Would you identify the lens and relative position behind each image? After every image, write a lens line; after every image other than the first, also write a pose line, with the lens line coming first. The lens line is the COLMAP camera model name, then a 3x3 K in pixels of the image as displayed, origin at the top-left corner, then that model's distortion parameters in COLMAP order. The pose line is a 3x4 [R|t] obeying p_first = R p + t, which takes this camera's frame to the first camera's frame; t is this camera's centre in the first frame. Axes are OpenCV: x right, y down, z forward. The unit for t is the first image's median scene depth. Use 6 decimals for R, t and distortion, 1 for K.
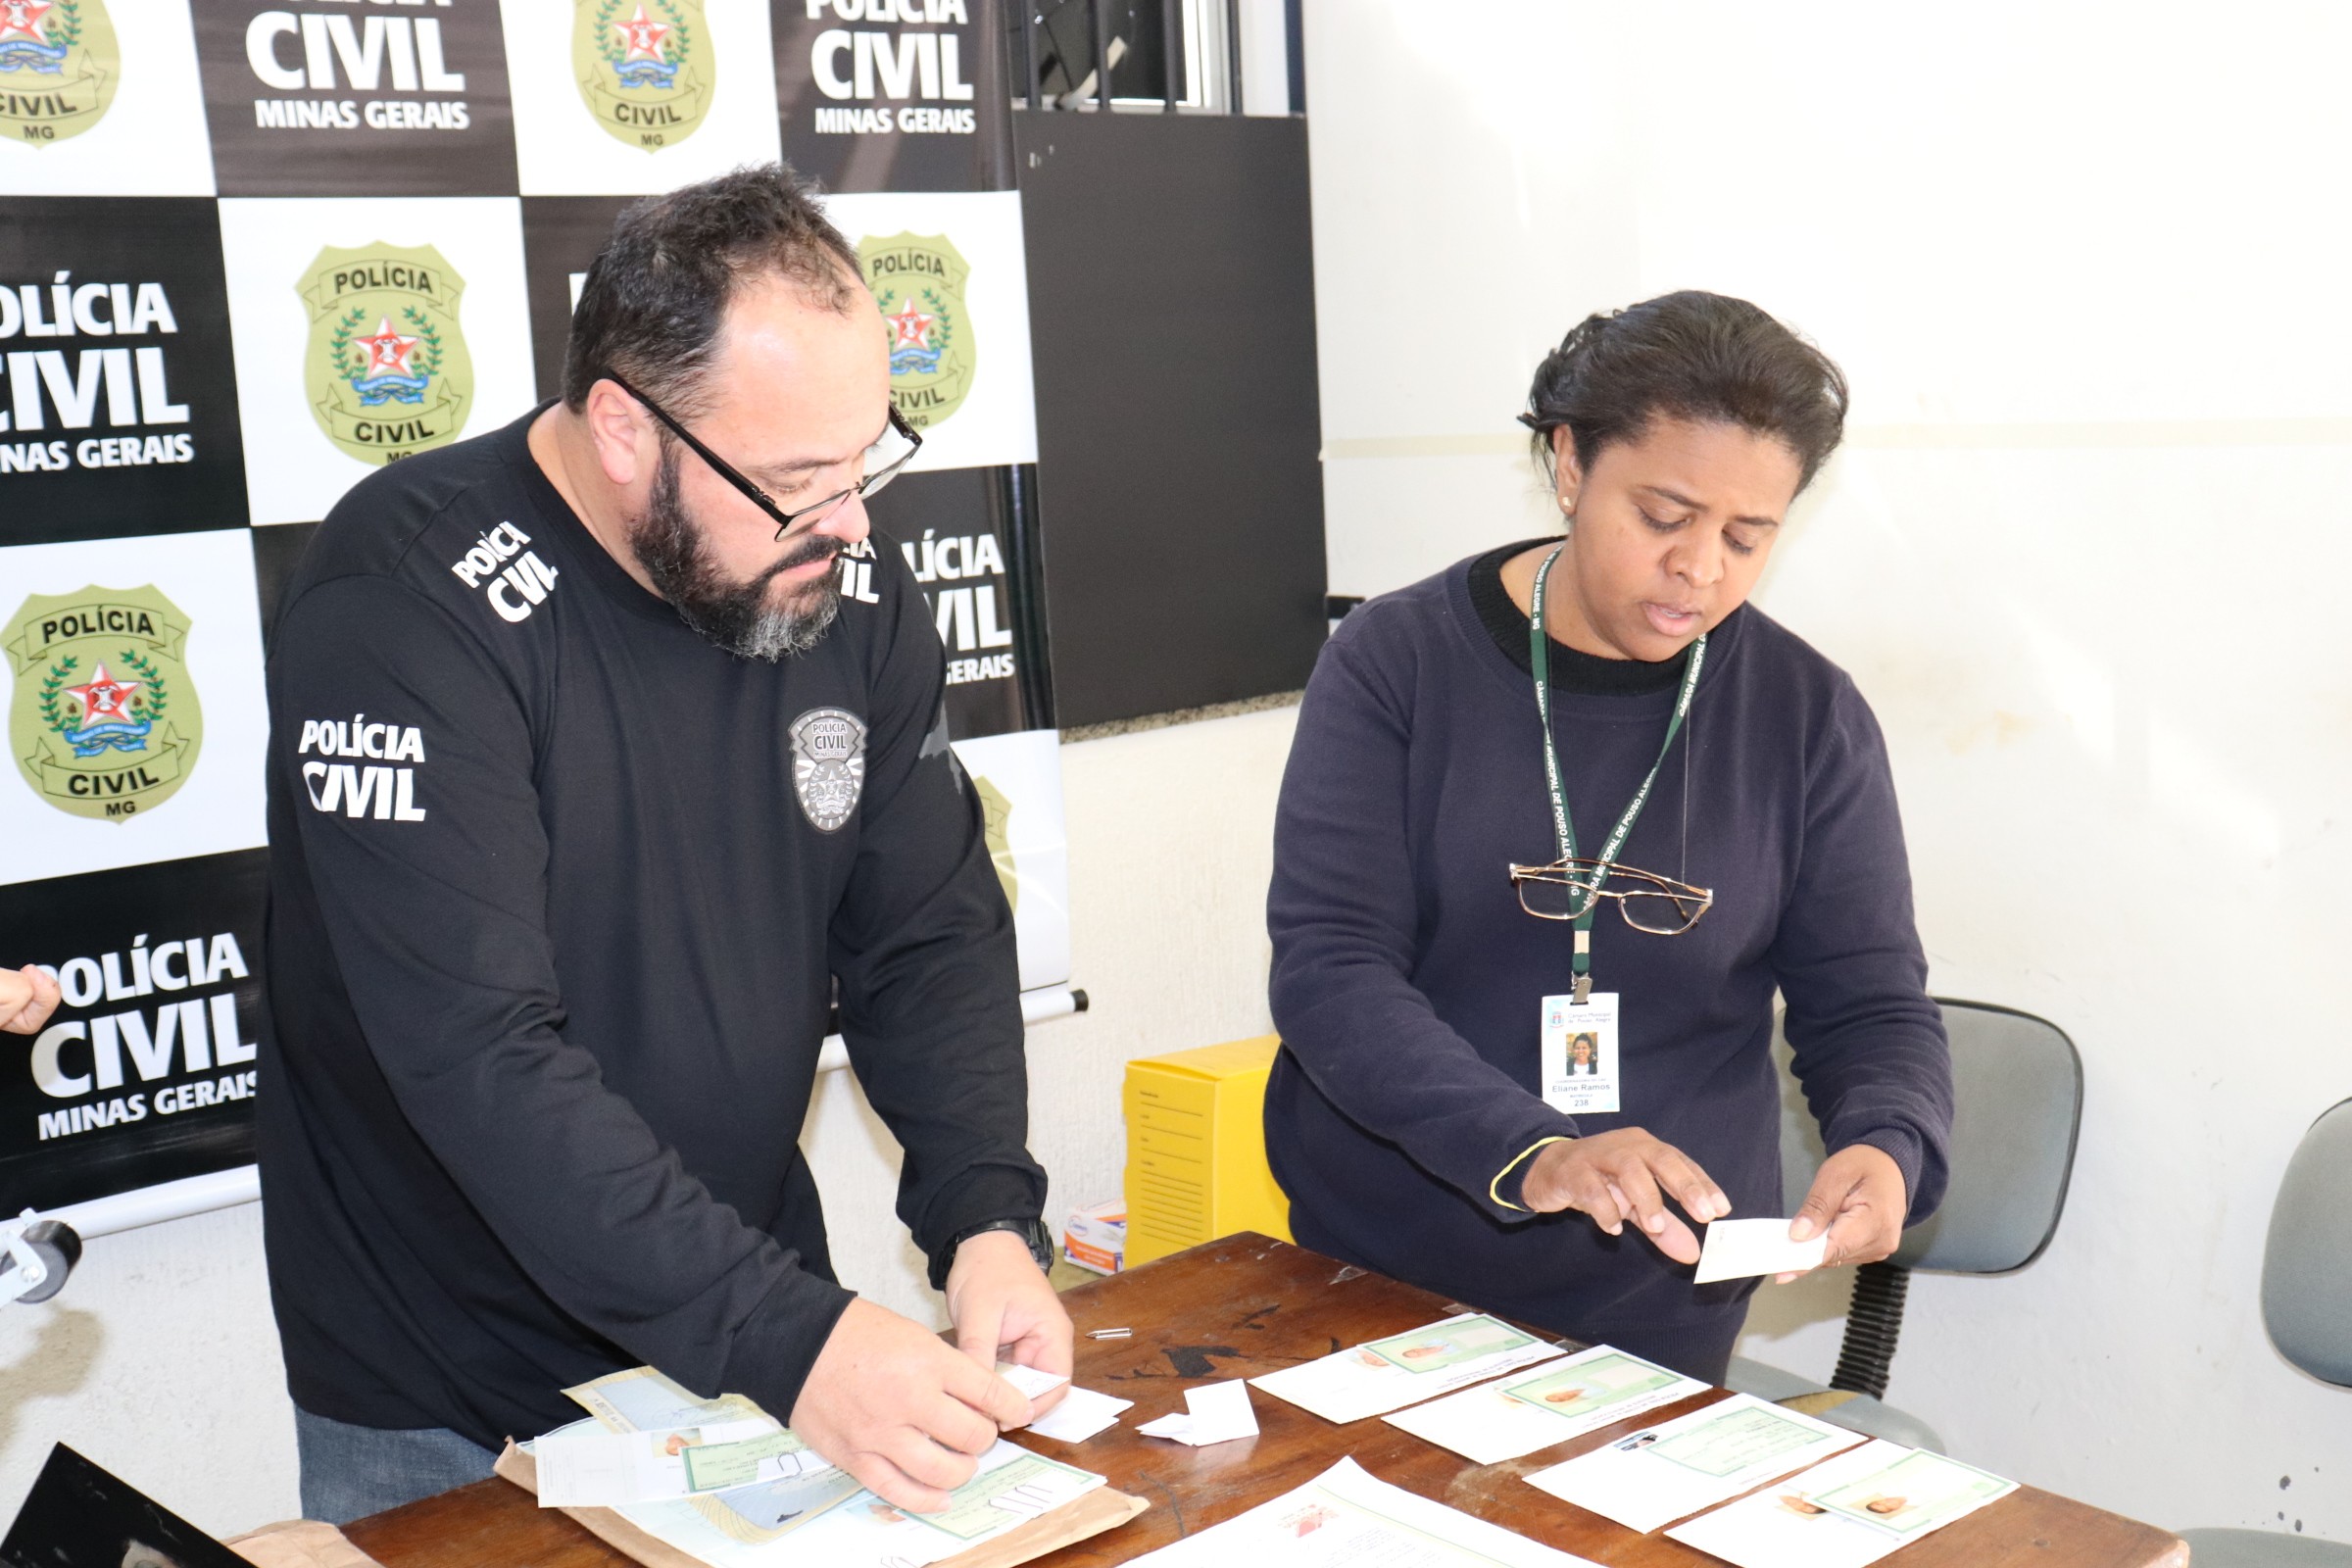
lens RADIAL K [[2627.6, 0, 1180.1], [0, 2627.6, 781.9], [0, 0, 1]] dist [-0.010637, 0.000000]
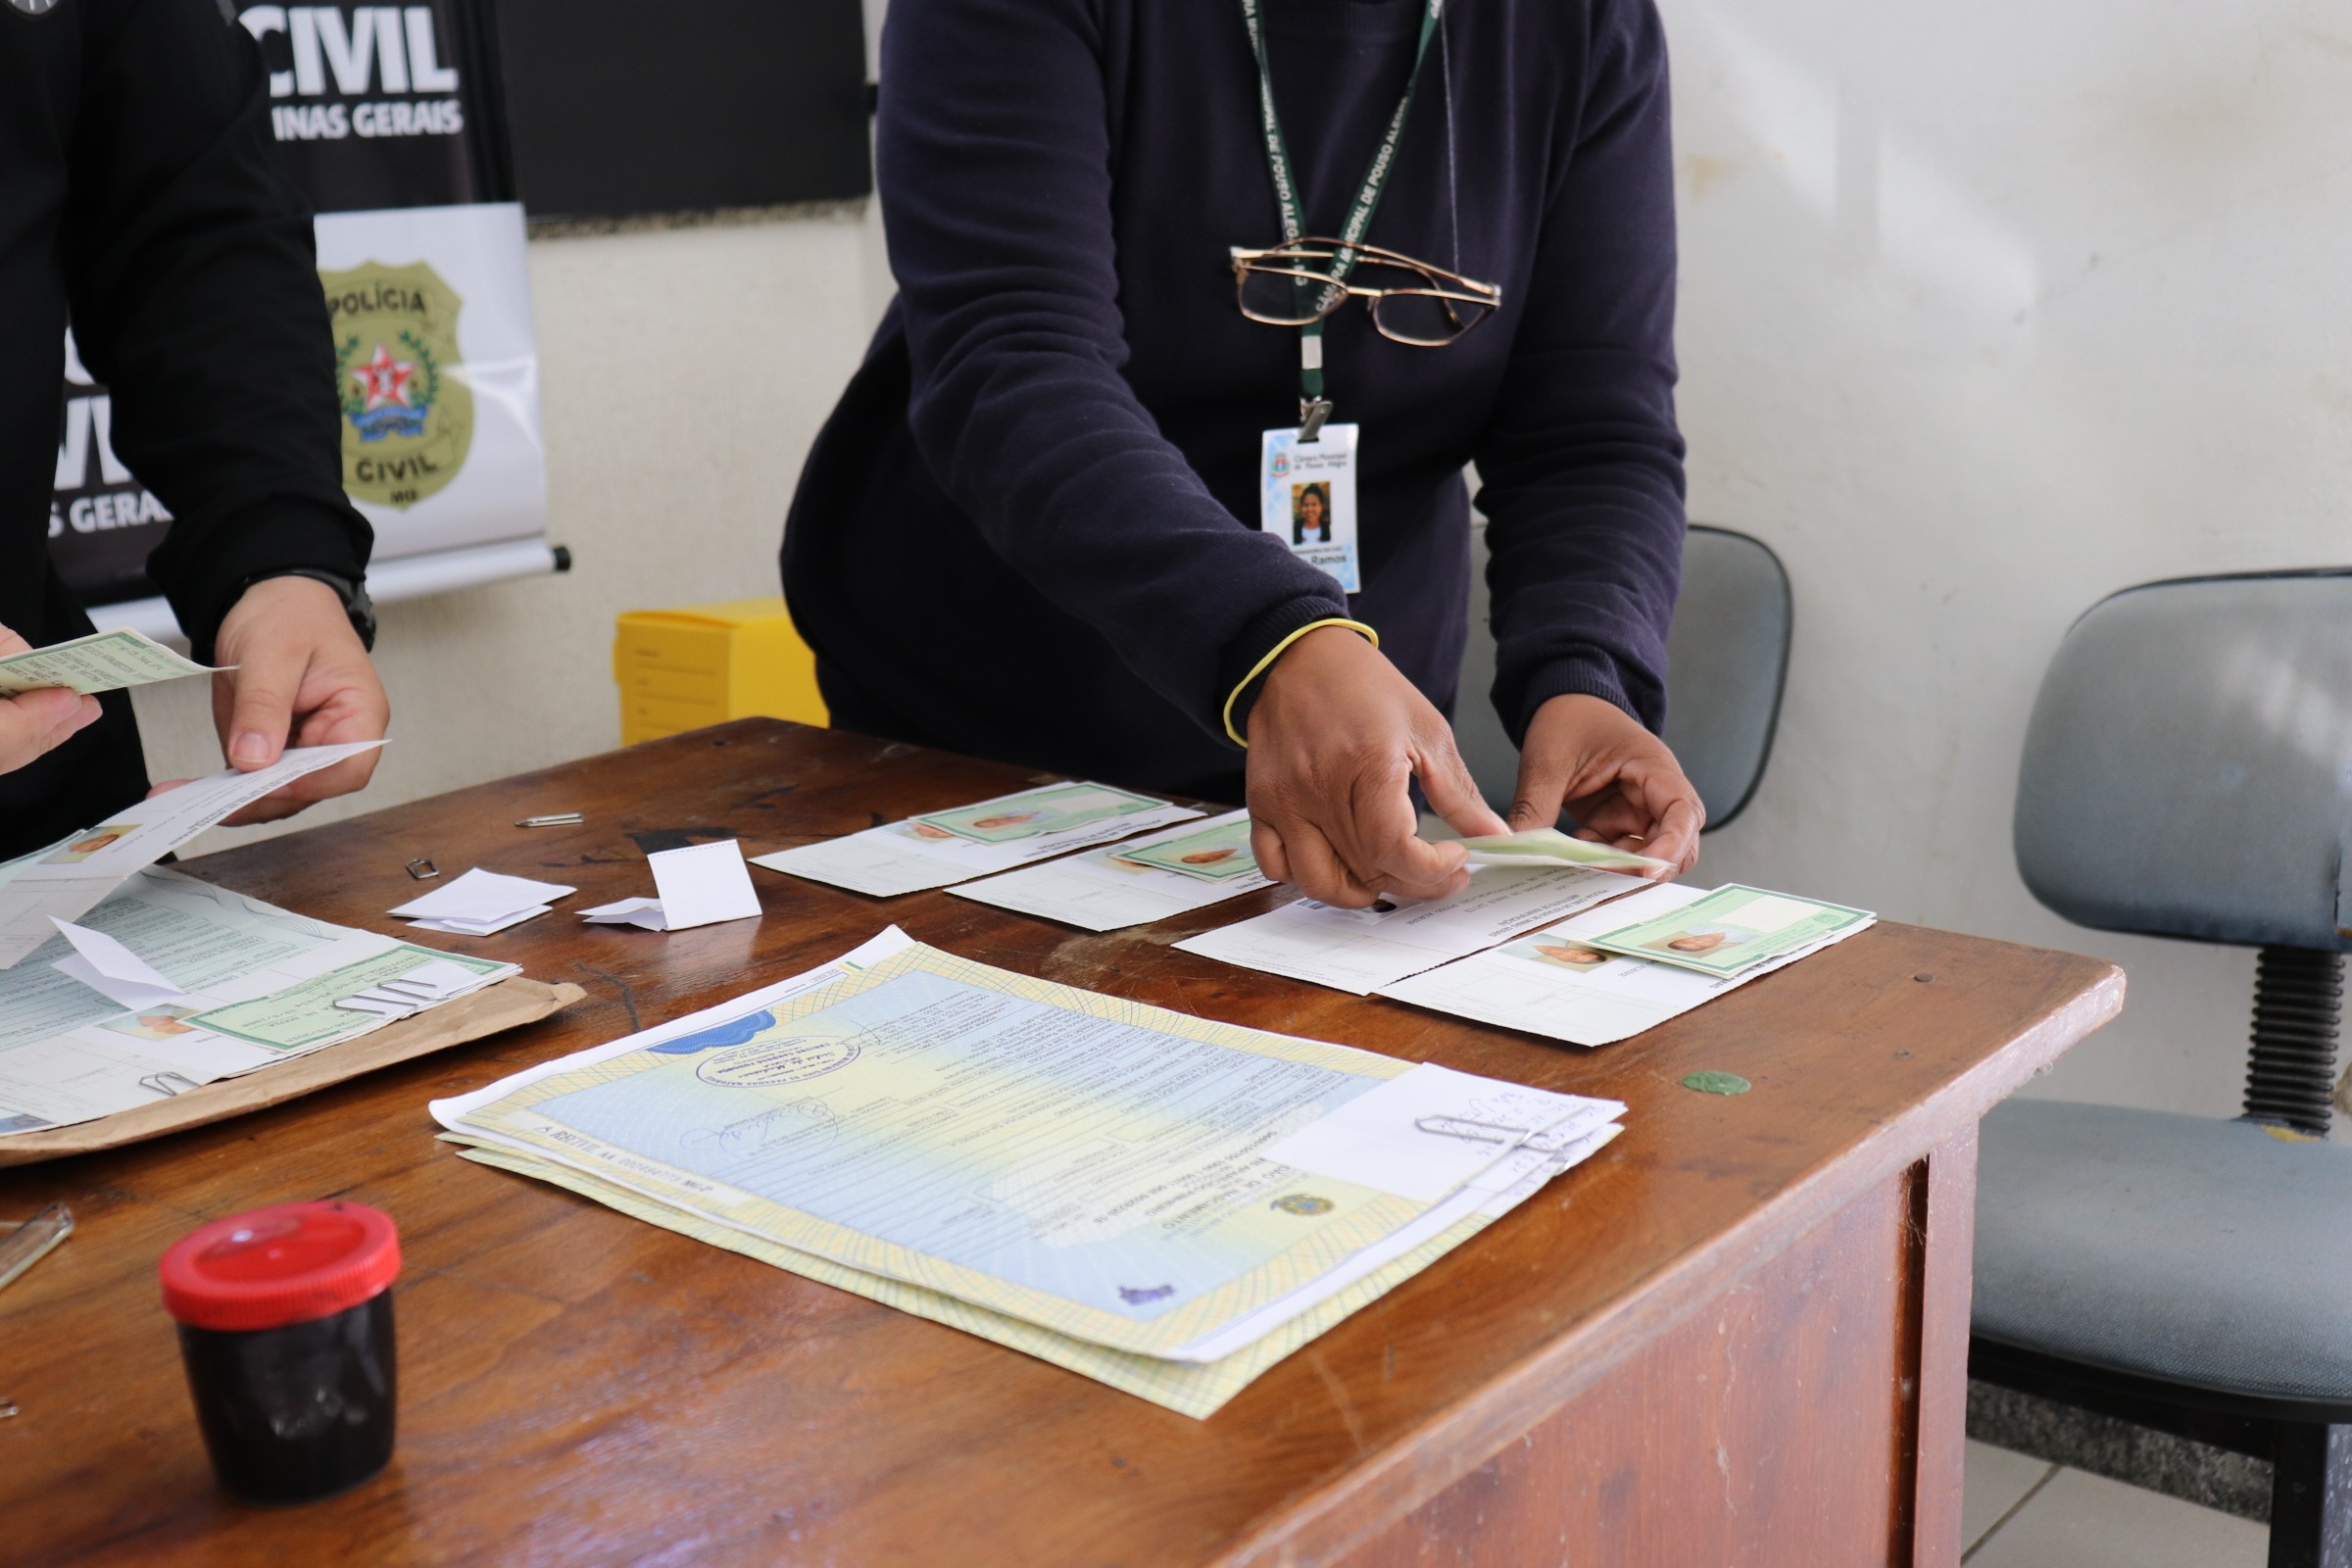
lens RADIAL K [[2665.6, 0, 1180.0], [0, 2665.6, 804.7], [0, 0, 1]] dist [-0.012678, 0.000000]
pose [[0.986329, -0.020258, 0.163536, 0.016398], [0.005983, 0.996162, 0.087320, 0.108385], [-0.164677, -0.085148, 0.982665, 0.212043]]
